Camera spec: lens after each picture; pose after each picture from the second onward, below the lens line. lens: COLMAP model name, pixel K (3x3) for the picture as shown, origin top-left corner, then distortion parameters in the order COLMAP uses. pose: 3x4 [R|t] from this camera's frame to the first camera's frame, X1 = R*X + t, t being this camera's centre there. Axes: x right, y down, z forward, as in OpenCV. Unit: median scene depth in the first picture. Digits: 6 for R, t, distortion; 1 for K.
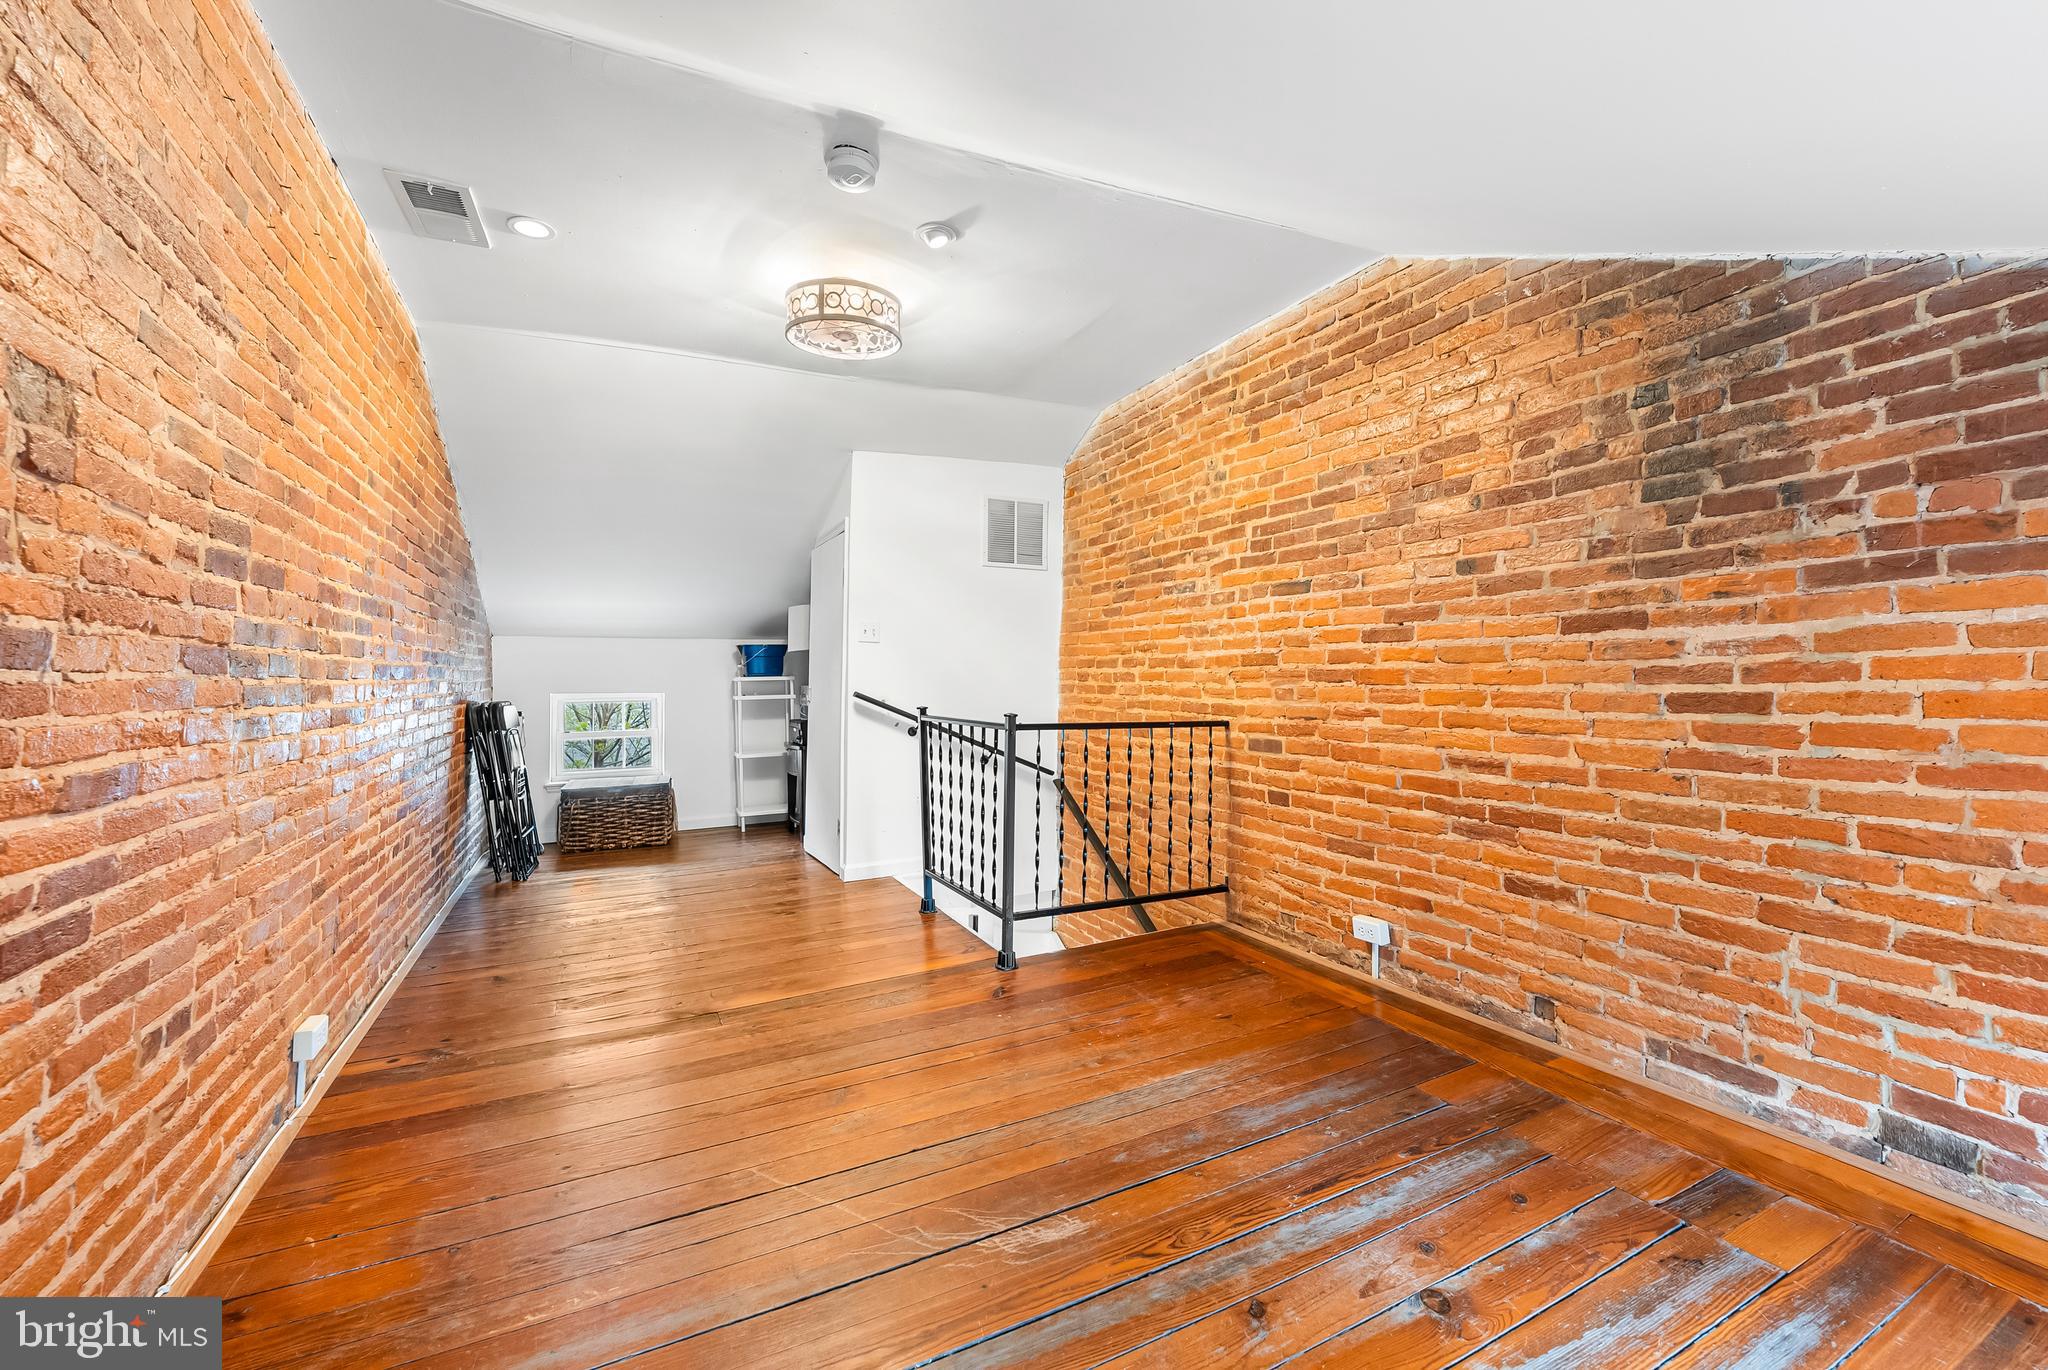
lens RADIAL K [[873.2, 0, 1025.7], [0, 873.2, 710.1], [0, 0, 1]] dist [0.000063, -0.000077]
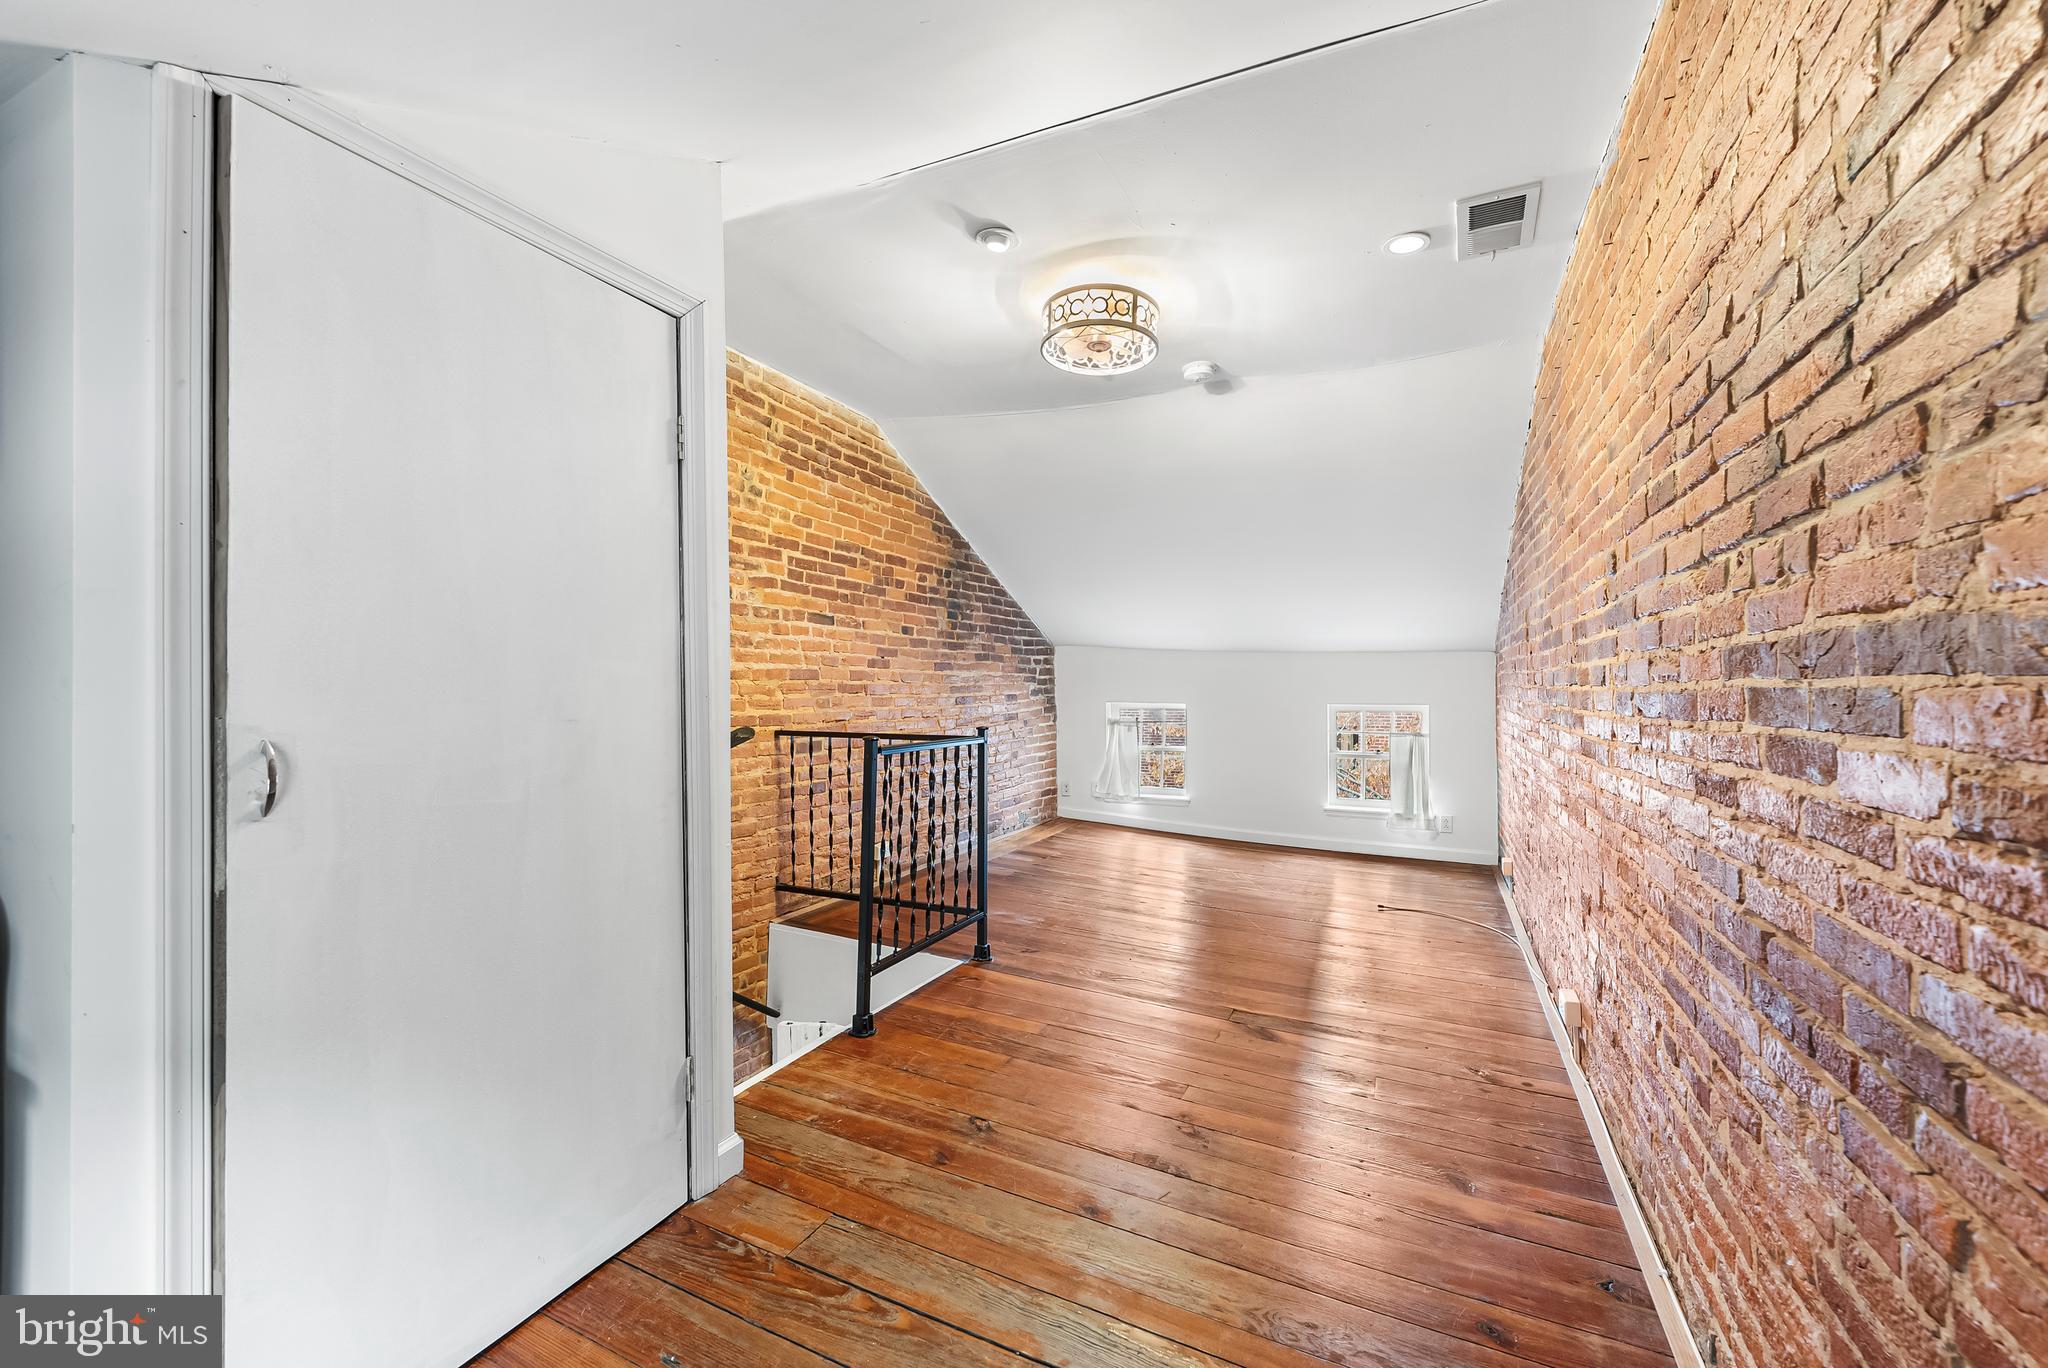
lens RADIAL K [[828.1, 0, 1032.3], [0, 828.1, 695.6], [0, 0, 1]] dist [-0.001043, -0.000129]
pose [[-0.637813, -0.019697, 0.769939, -0.832981], [0.010995, 0.999338, 0.034674, -0.069206], [-0.770113, 0.030581, -0.637174, 1.573631]]
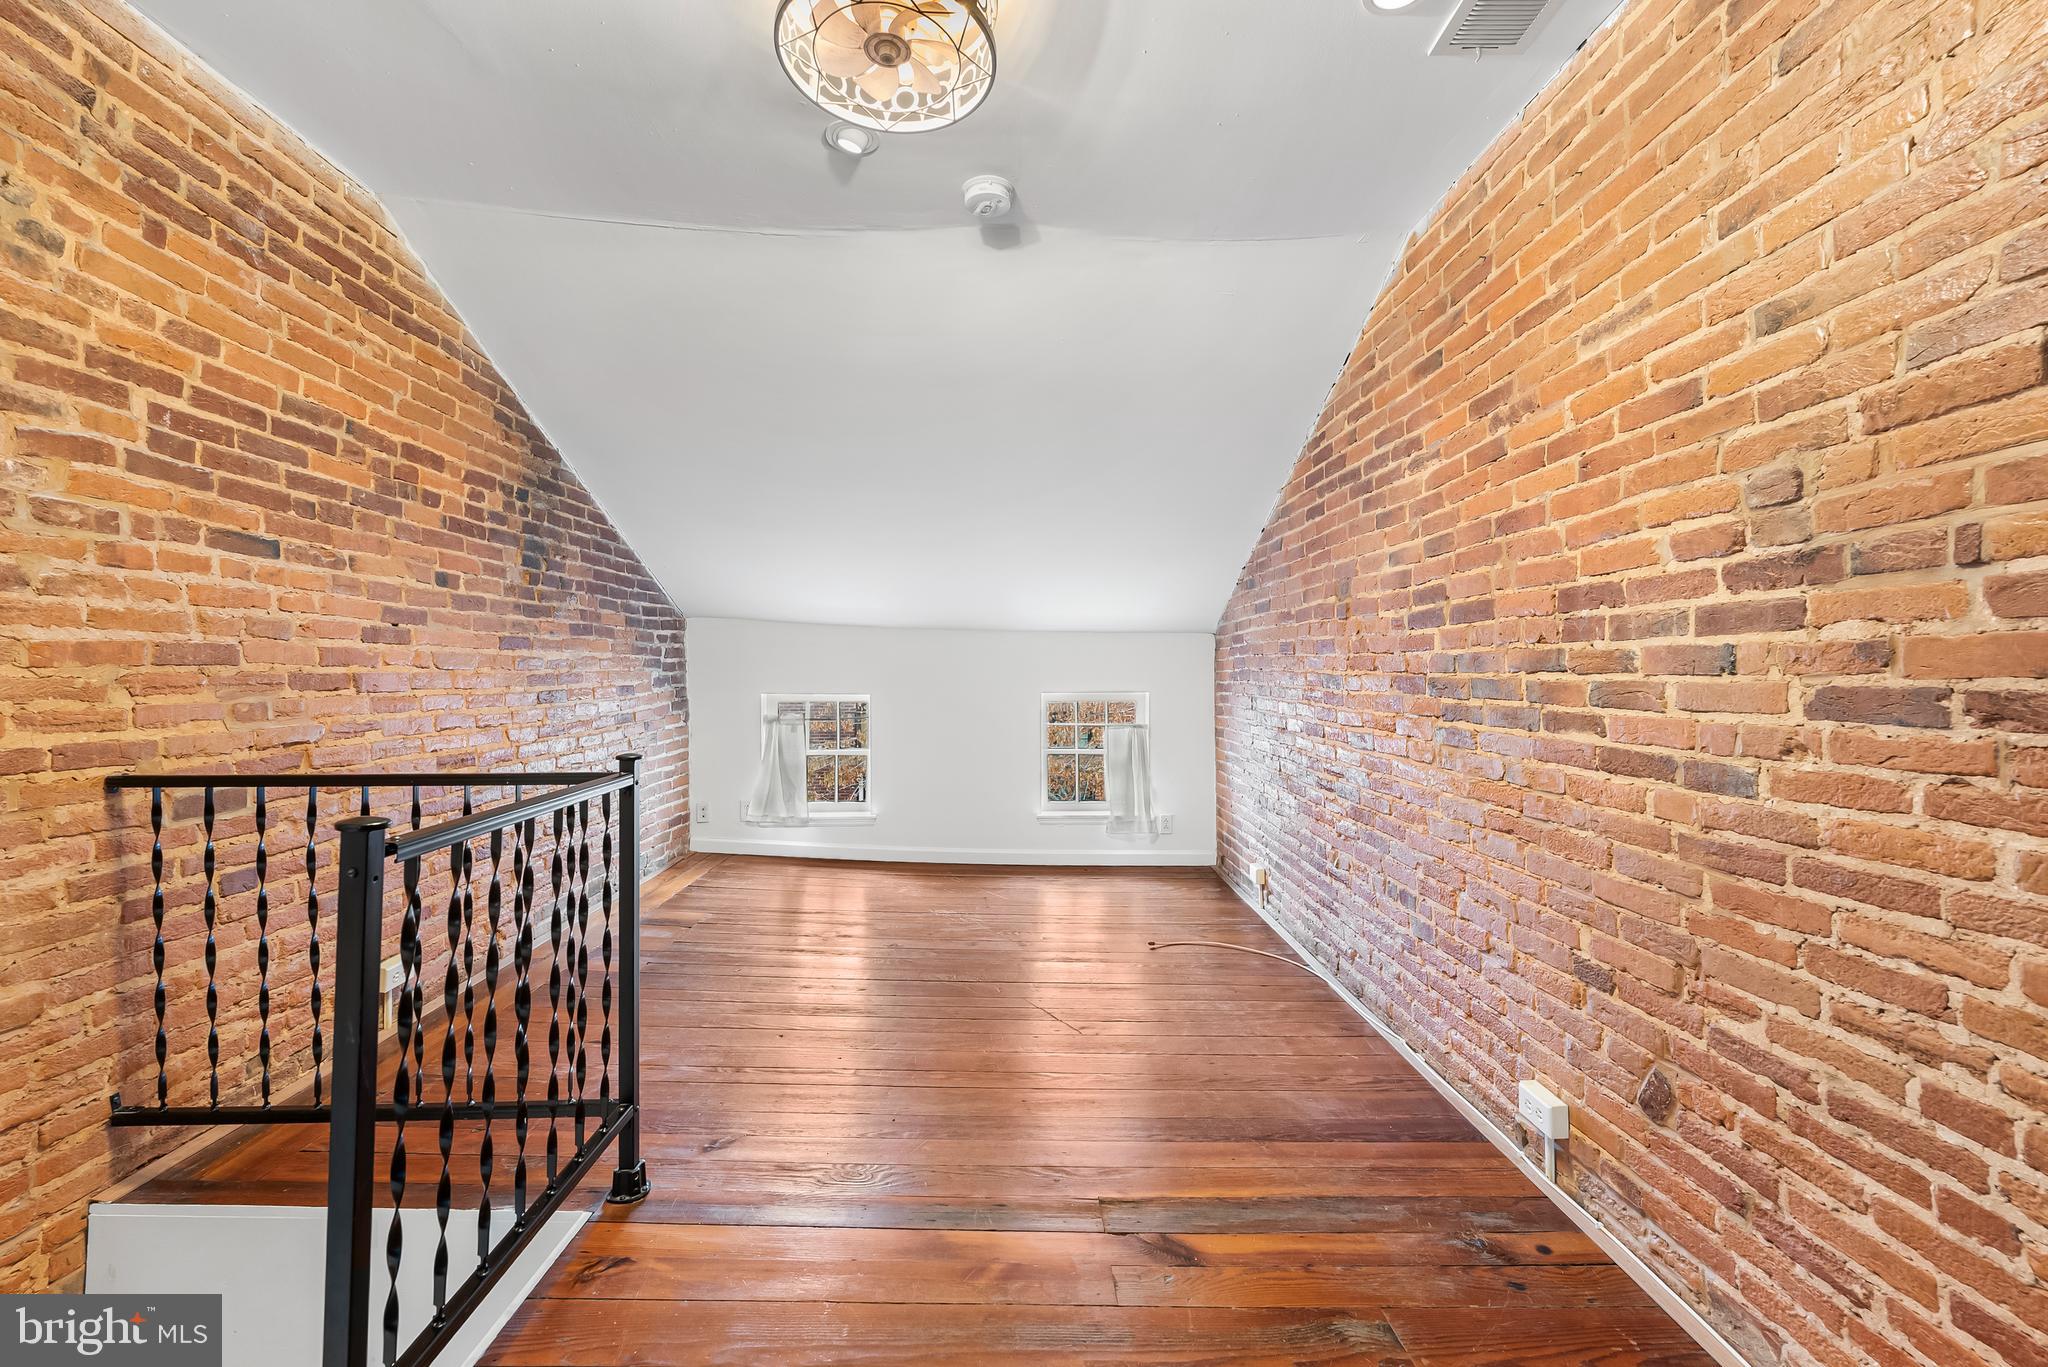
lens RADIAL K [[857.1, 0, 1033.1], [0, 857.1, 671.0], [0, 0, 1]] dist [-0.001075, -0.000262]
pose [[-0.914194, -0.008825, 0.405182, -0.480999], [0.002787, 0.999602, 0.028060, -0.065241], [-0.405268, 0.026781, -0.913805, 1.376183]]
